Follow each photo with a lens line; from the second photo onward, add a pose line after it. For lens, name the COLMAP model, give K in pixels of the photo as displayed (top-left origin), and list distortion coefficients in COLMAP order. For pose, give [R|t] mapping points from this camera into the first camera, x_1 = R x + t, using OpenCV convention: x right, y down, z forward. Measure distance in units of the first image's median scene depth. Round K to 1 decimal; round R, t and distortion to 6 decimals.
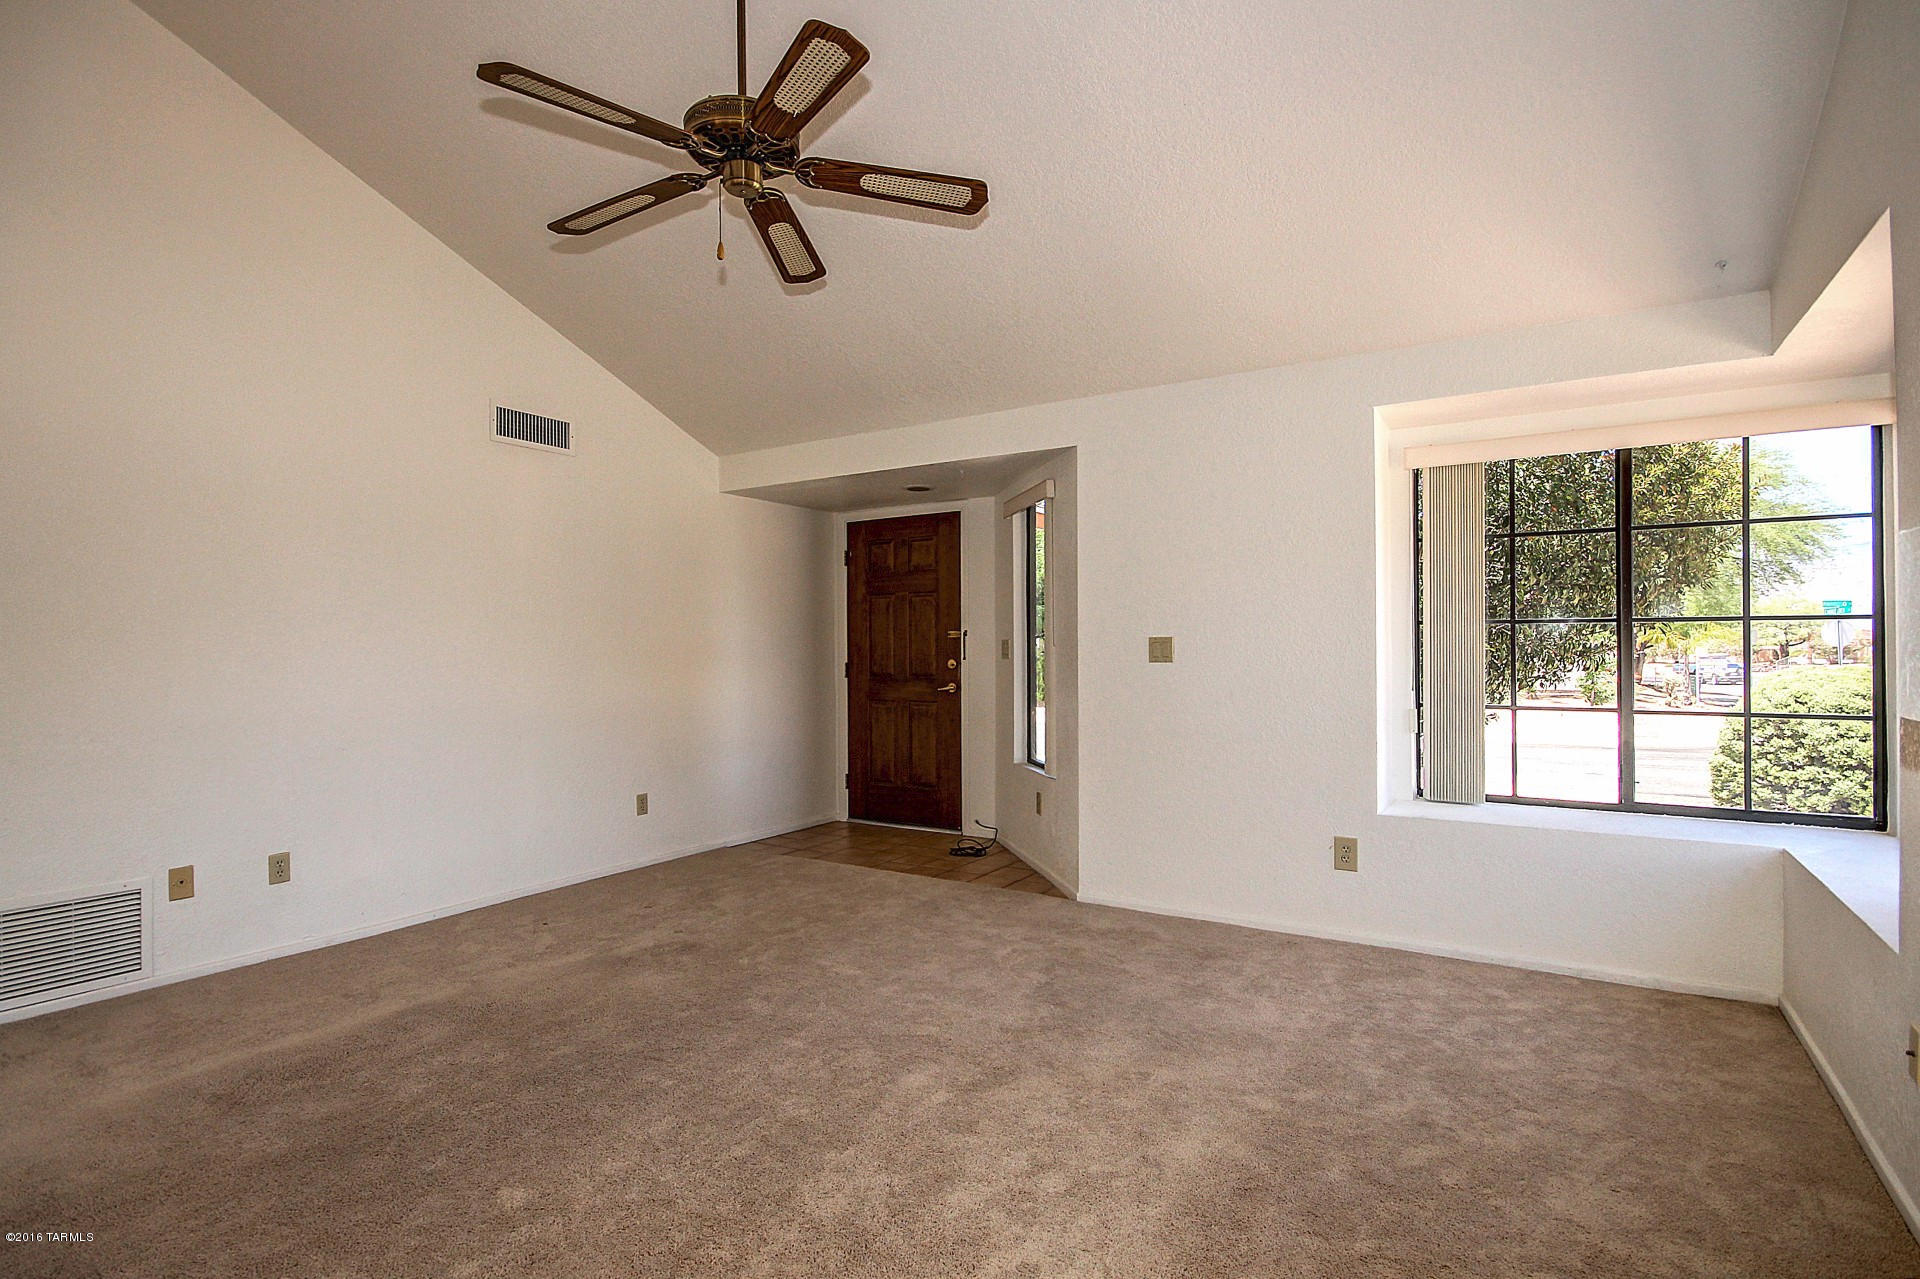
lens RADIAL K [[922.5, 0, 963.0], [0, 922.5, 641.1], [0, 0, 1]] dist [-0.003975, -0.001346]
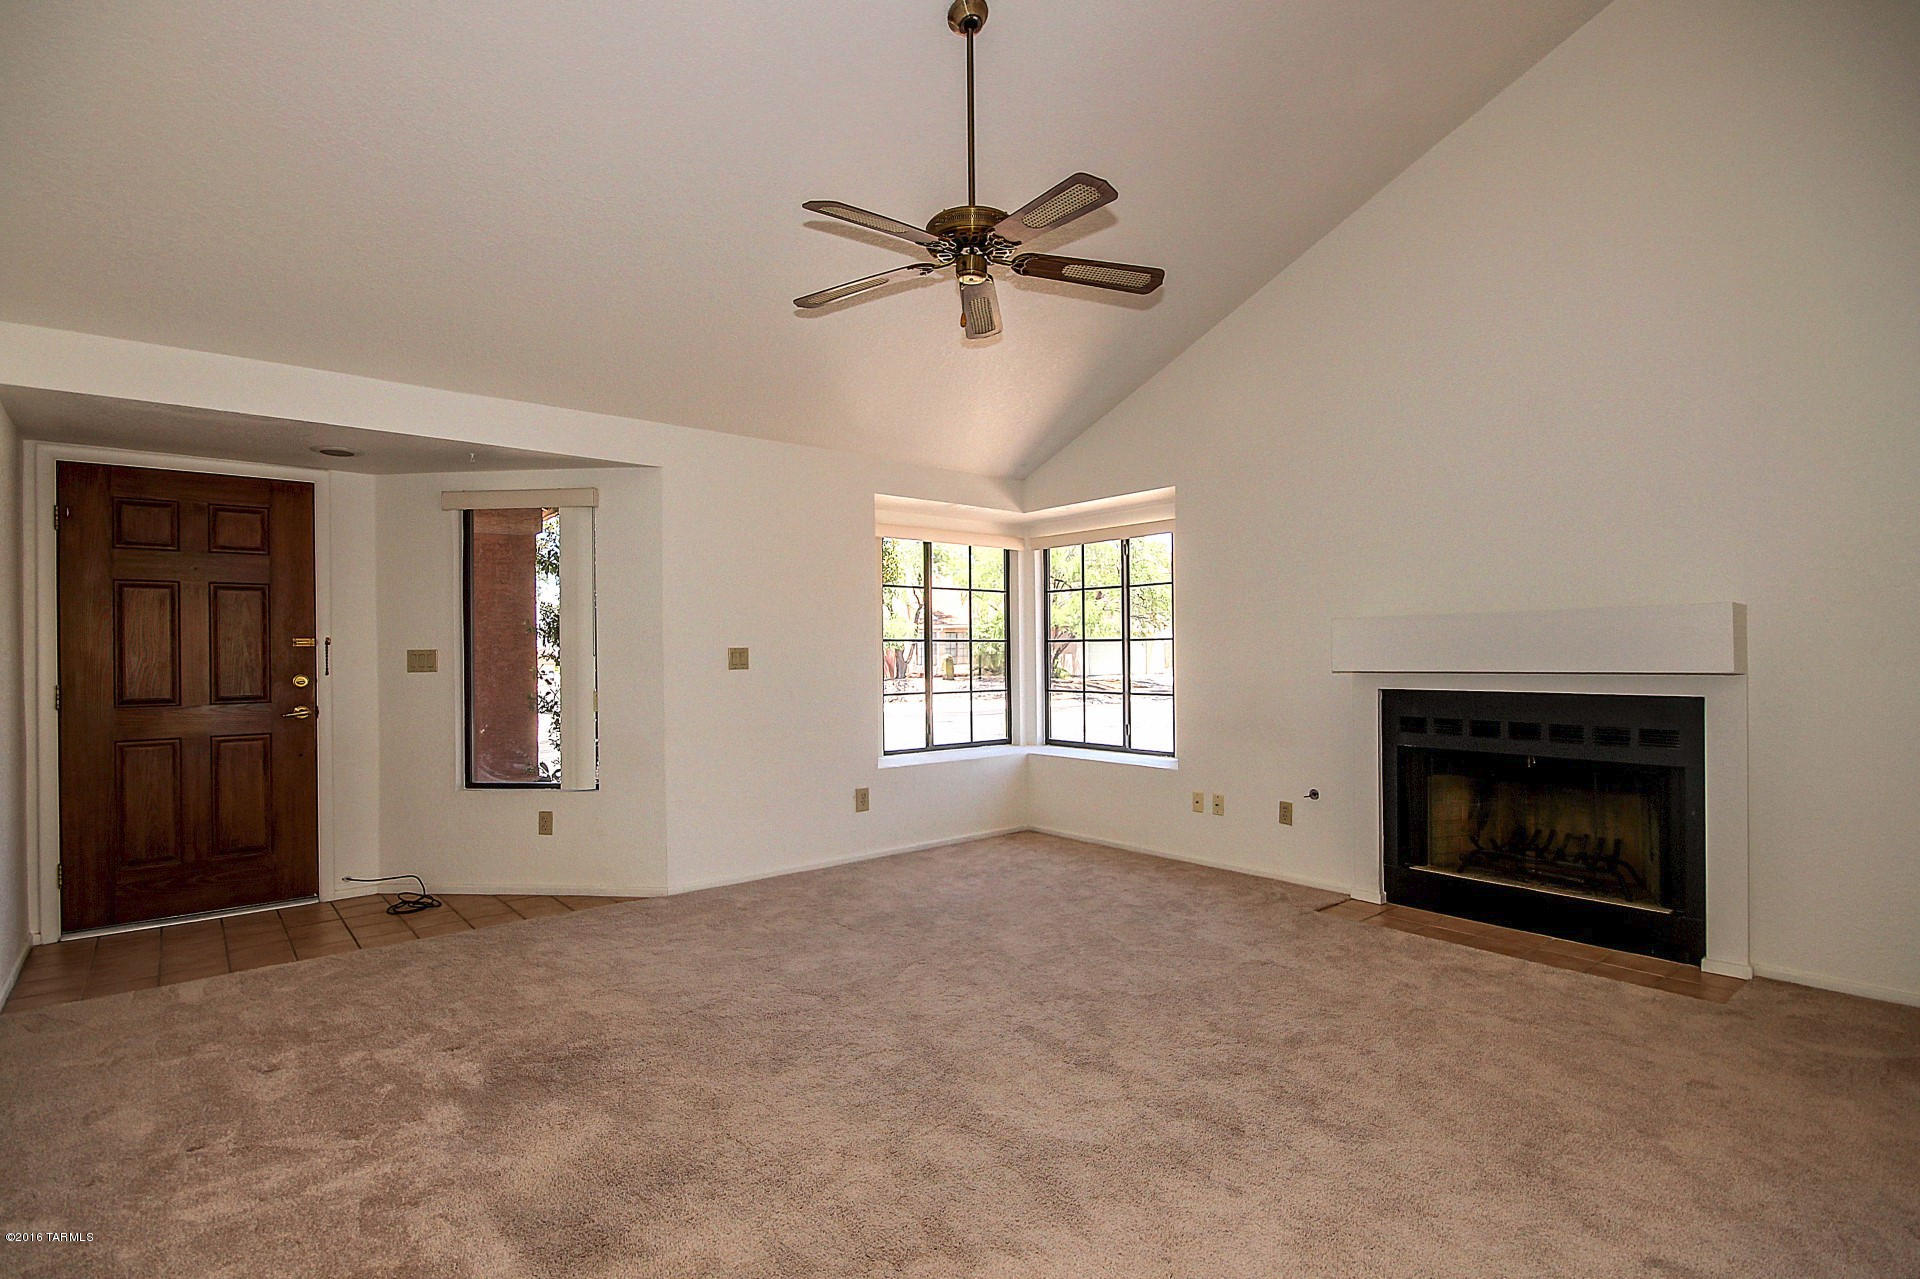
lens RADIAL K [[912.0, 0, 939.0], [0, 912.0, 643.9], [0, 0, 1]] dist [-0.011692, -0.000423]
pose [[0.325047, 0.013530, 0.945601, -0.563085], [0.000673, 0.999894, -0.014539, 0.005033], [-0.945698, 0.005362, 0.325003, 0.263355]]
